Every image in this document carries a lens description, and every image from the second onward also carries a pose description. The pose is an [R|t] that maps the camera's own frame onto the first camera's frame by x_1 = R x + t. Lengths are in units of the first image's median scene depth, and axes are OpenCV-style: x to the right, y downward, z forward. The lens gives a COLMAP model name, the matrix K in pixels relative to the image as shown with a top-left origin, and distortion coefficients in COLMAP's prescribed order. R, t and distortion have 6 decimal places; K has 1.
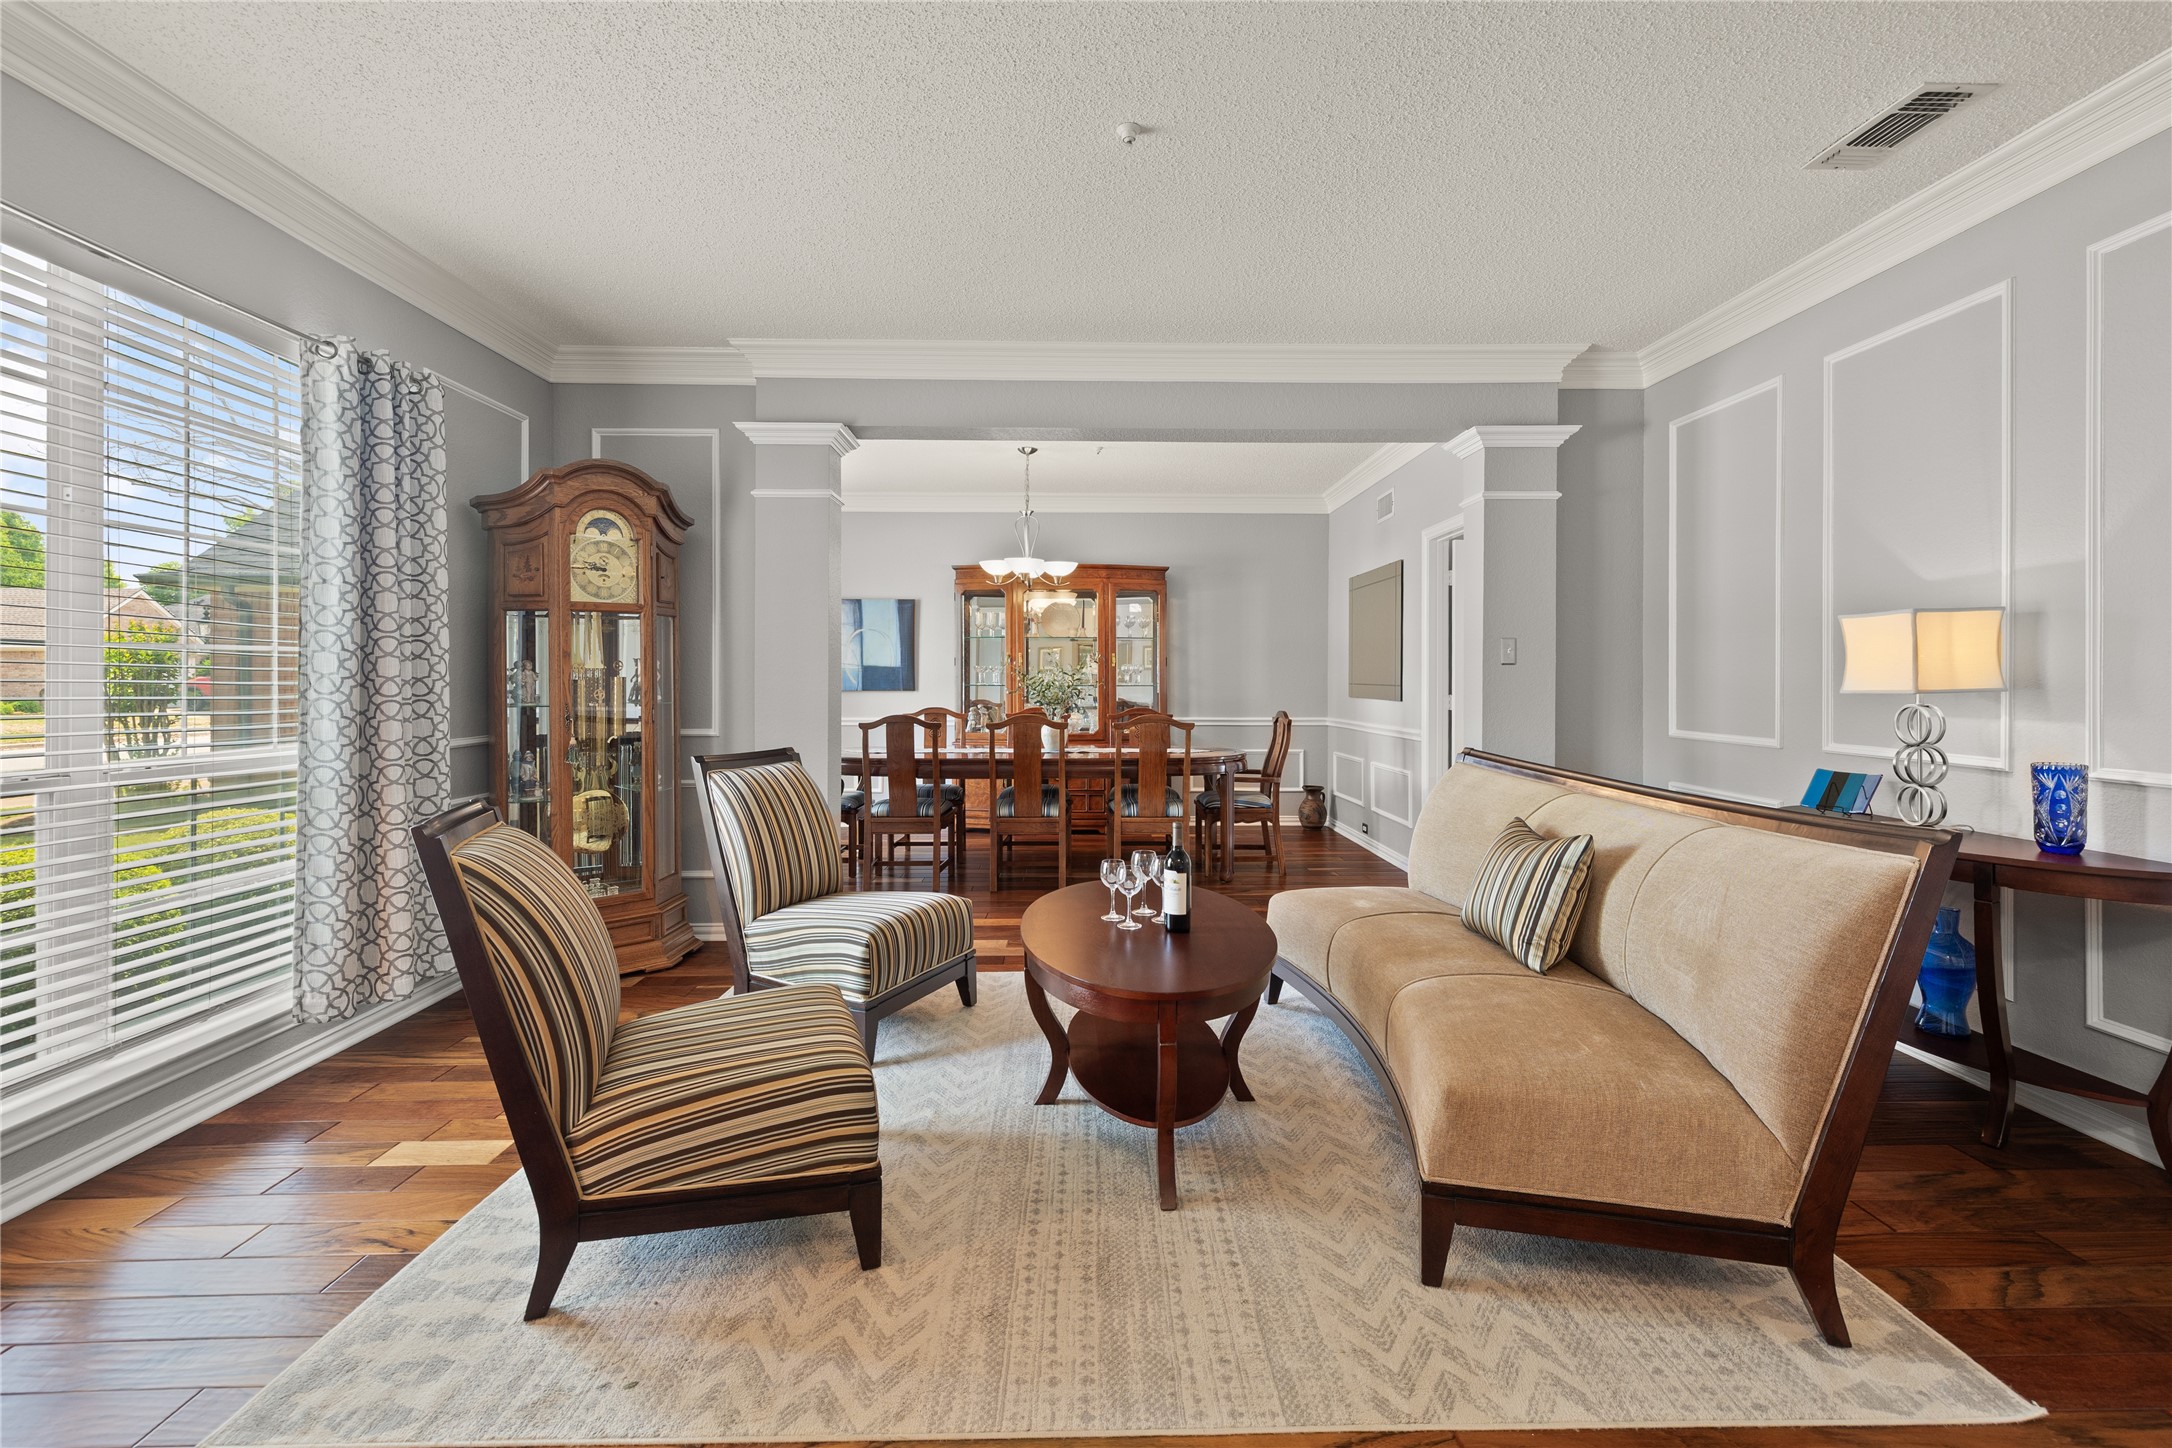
lens RADIAL K [[943.2, 0, 1094.4], [0, 943.2, 676.6], [0, 0, 1]] dist [0.002688, 0.000170]
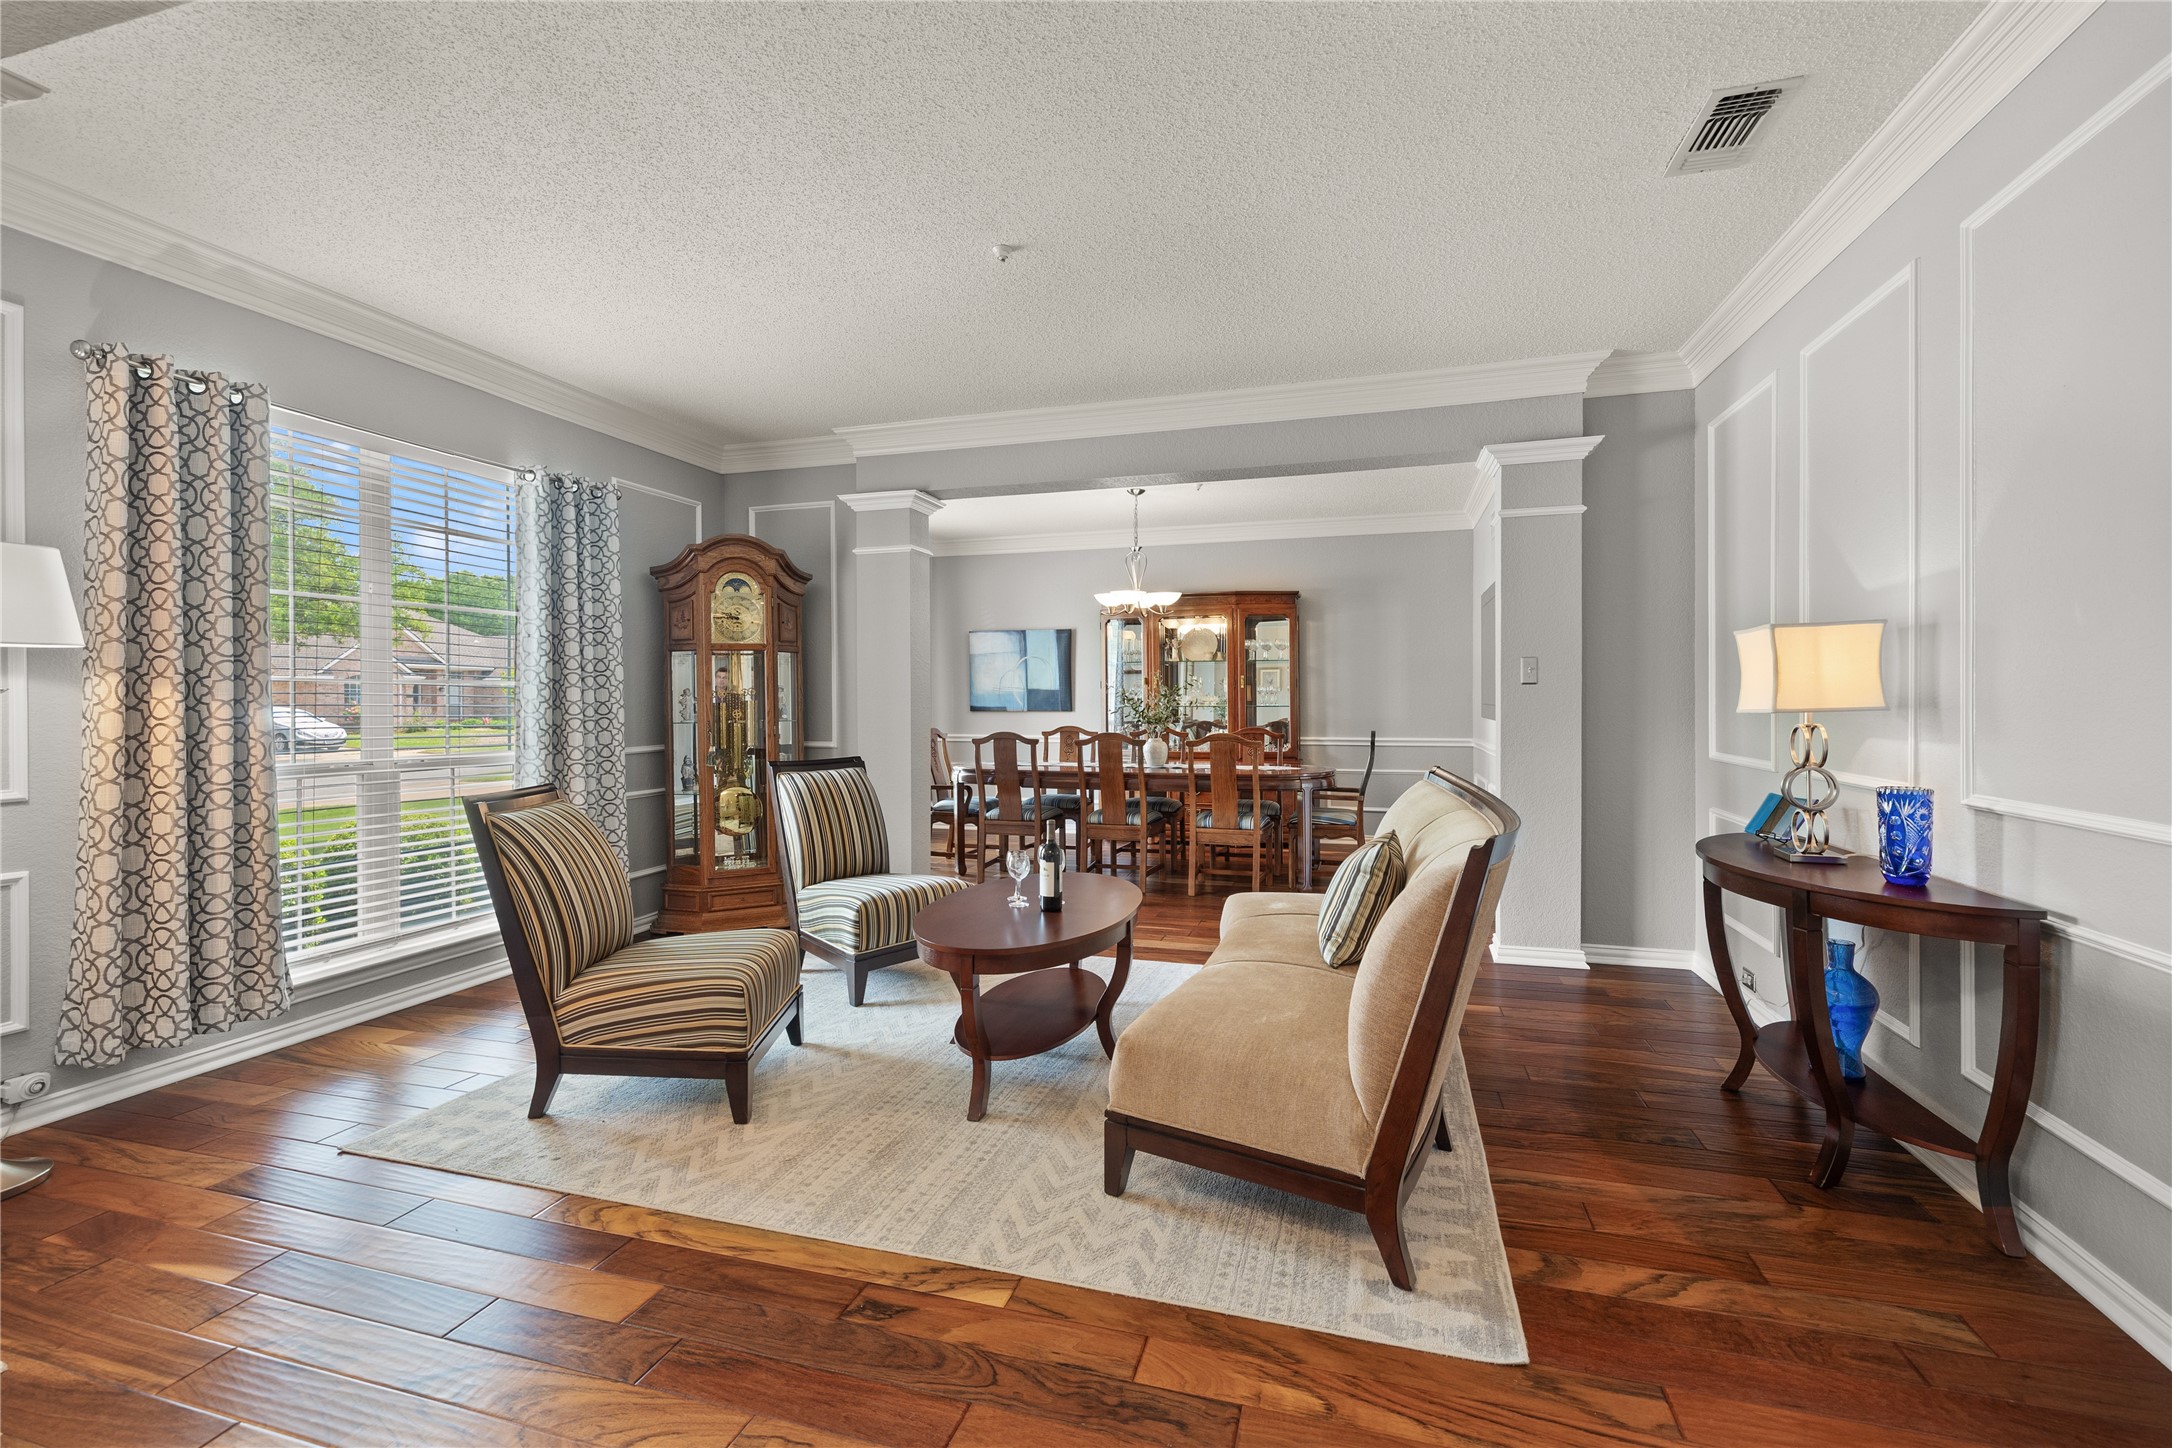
lens RADIAL K [[932.3, 0, 1095.1], [0, 932.3, 703.9], [0, 0, 1]] dist [0.001534, 0.000621]
pose [[0.951924, -0.003006, -0.306320, 0.427524], [0.005121, 0.999968, 0.006102, -0.000420], [0.306292, -0.007377, 0.951909, -0.093429]]
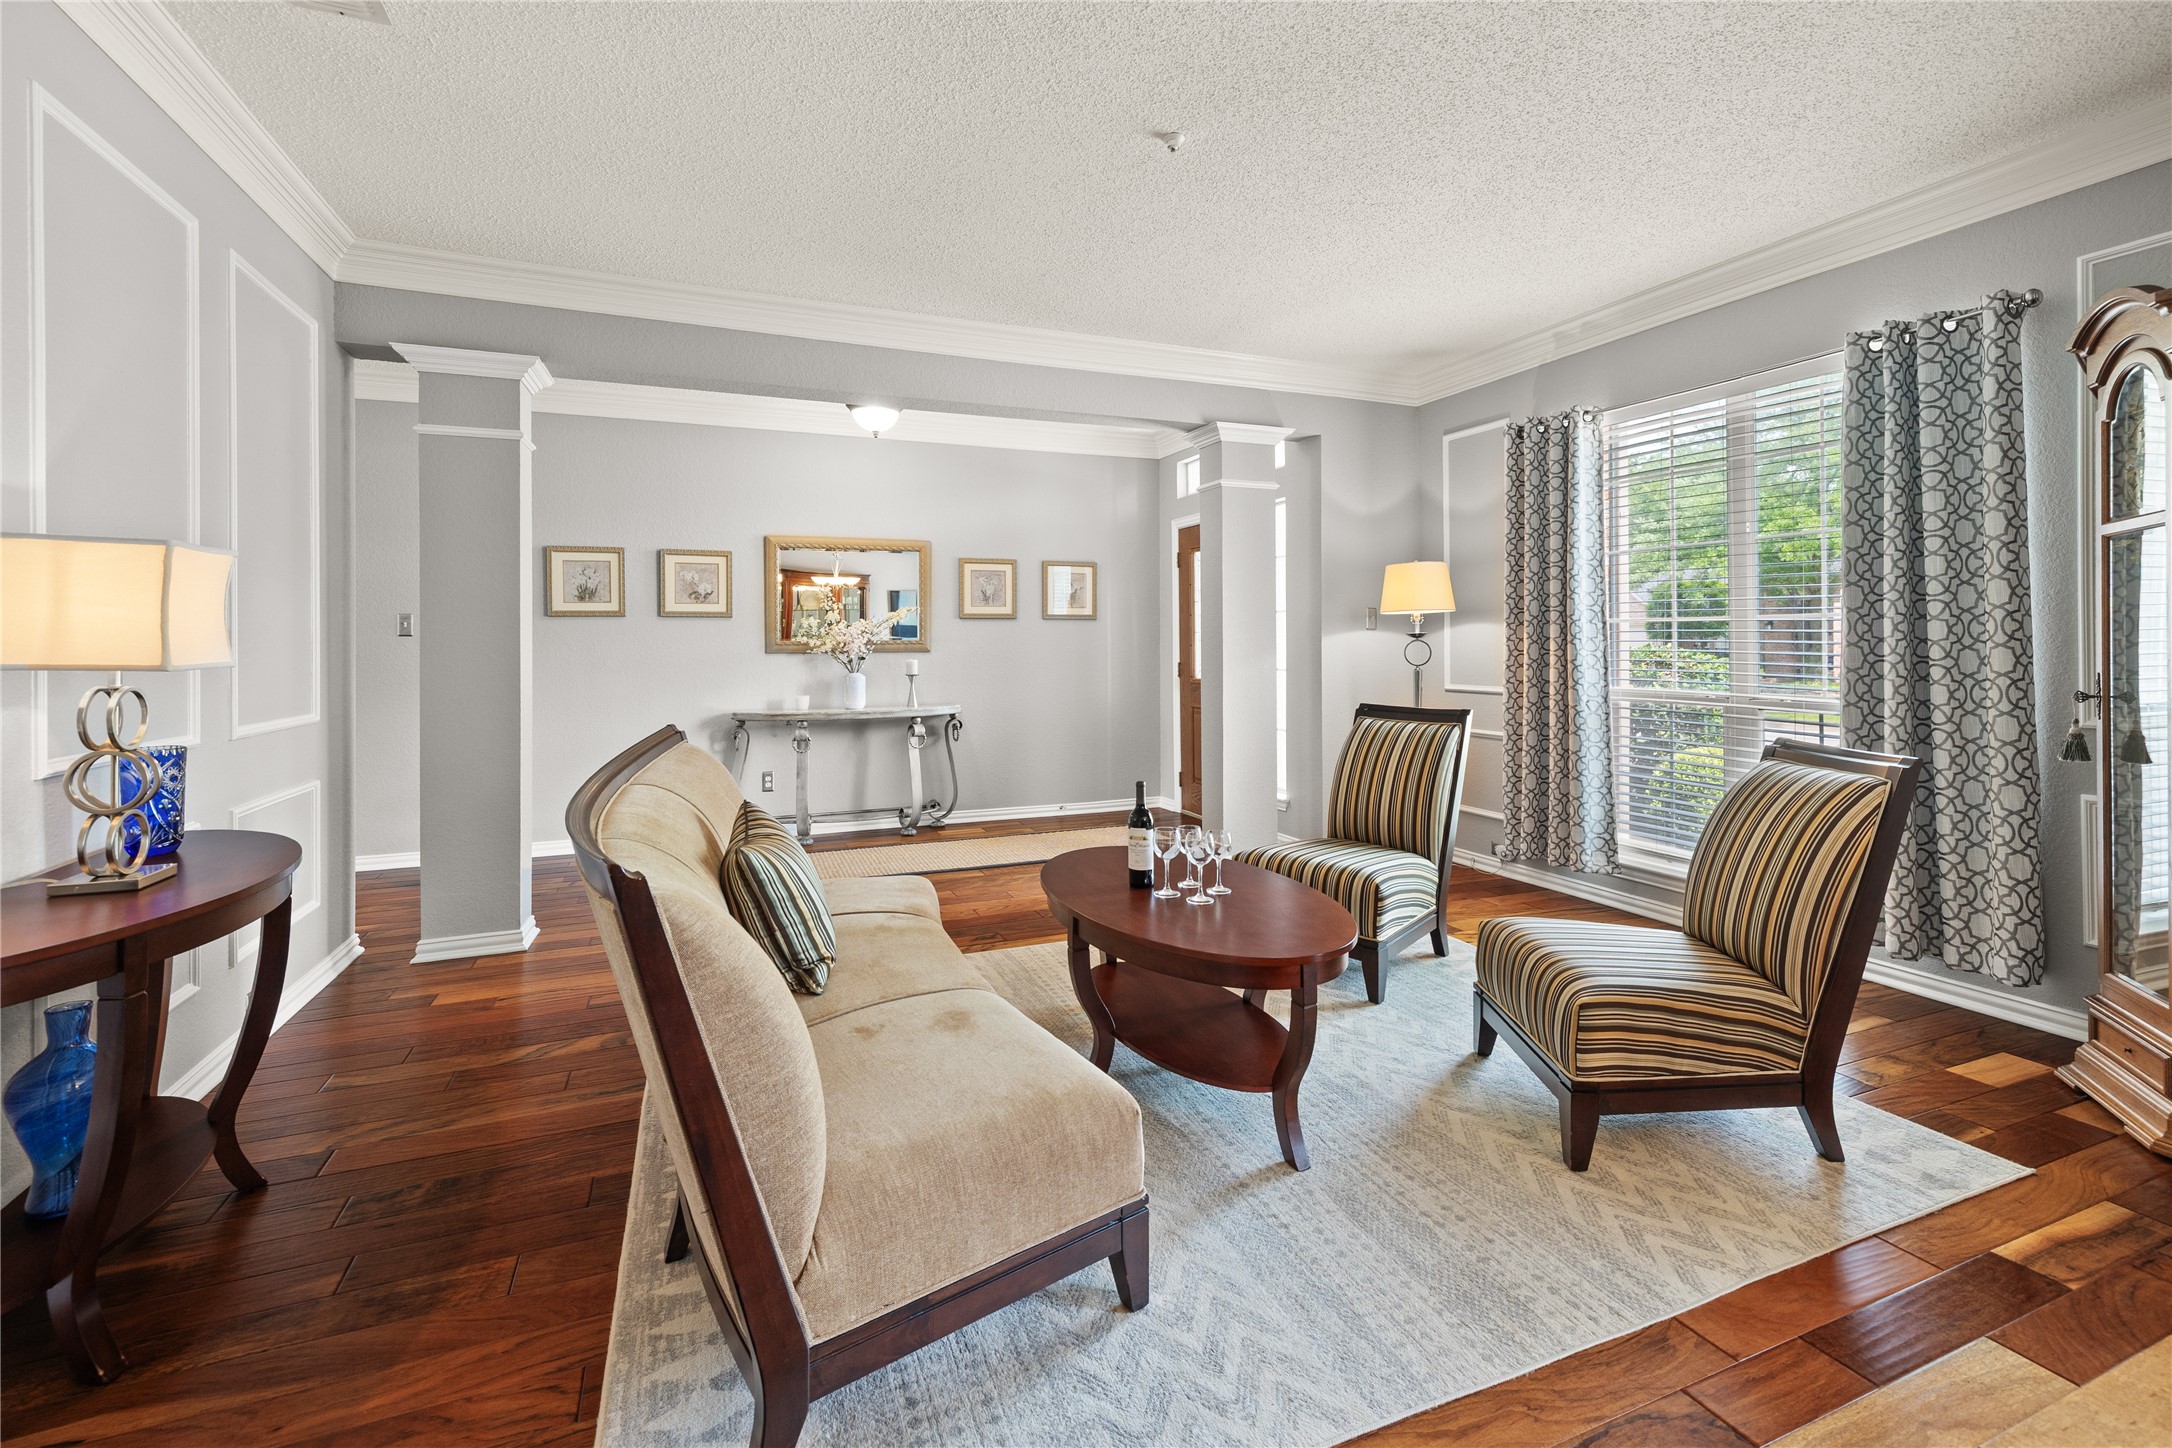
lens RADIAL K [[943.2, 0, 1094.4], [0, 943.2, 676.6], [0, 0, 1]] dist [0.002688, 0.000170]
pose [[-0.931359, 0.017390, -0.363686, 0.426736], [0.004330, 0.999317, 0.036695, 0.002377], [0.364076, 0.032601, -0.930798, 1.630994]]
